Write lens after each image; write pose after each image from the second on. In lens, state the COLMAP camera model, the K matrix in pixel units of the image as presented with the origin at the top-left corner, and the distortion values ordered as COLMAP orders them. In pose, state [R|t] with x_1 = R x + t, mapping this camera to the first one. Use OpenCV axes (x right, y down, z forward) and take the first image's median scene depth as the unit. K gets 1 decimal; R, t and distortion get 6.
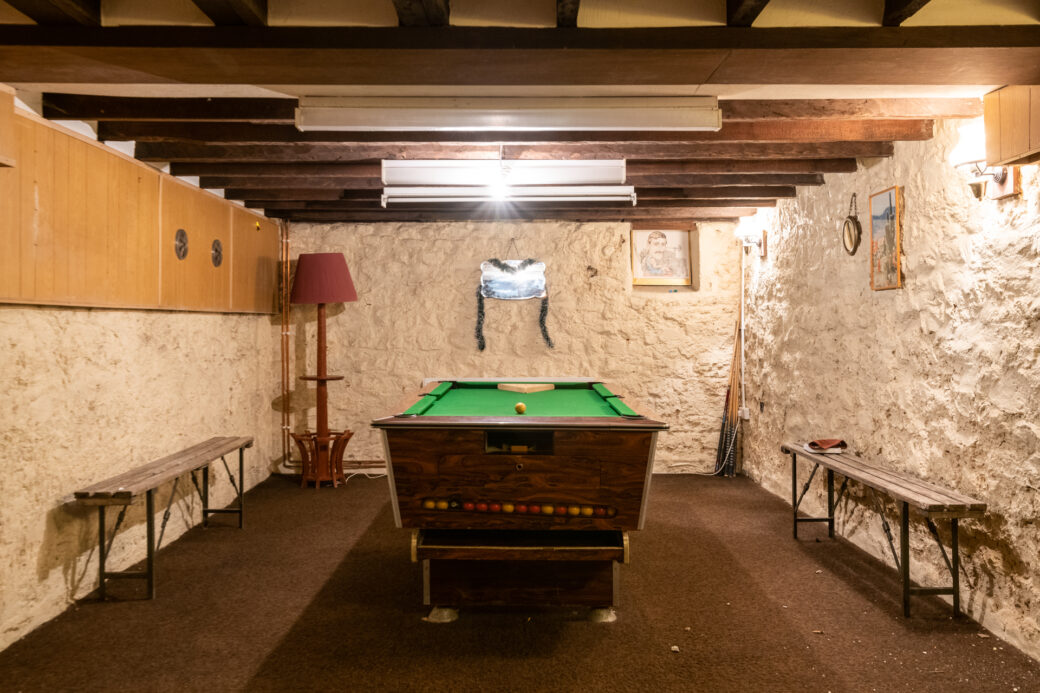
lens RADIAL K [[855.6, 0, 520.0], [0, 855.6, 346.5], [0, 0, 1]] dist [0.022229, -0.000999]
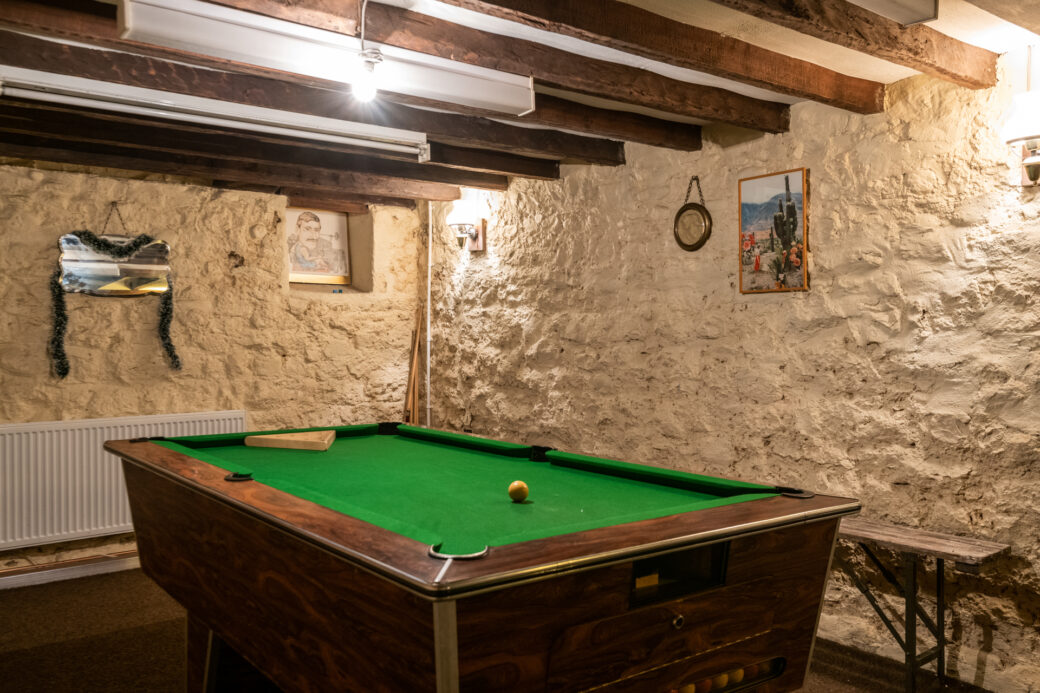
lens RADIAL K [[855.6, 0, 520.0], [0, 855.6, 346.5], [0, 0, 1]] dist [0.022229, -0.000999]
pose [[0.783696, -0.009546, 0.621071, -0.172418], [0.017437, 0.999826, -0.006635, -0.007524], [-0.620899, 0.016030, 0.783726, 0.303536]]
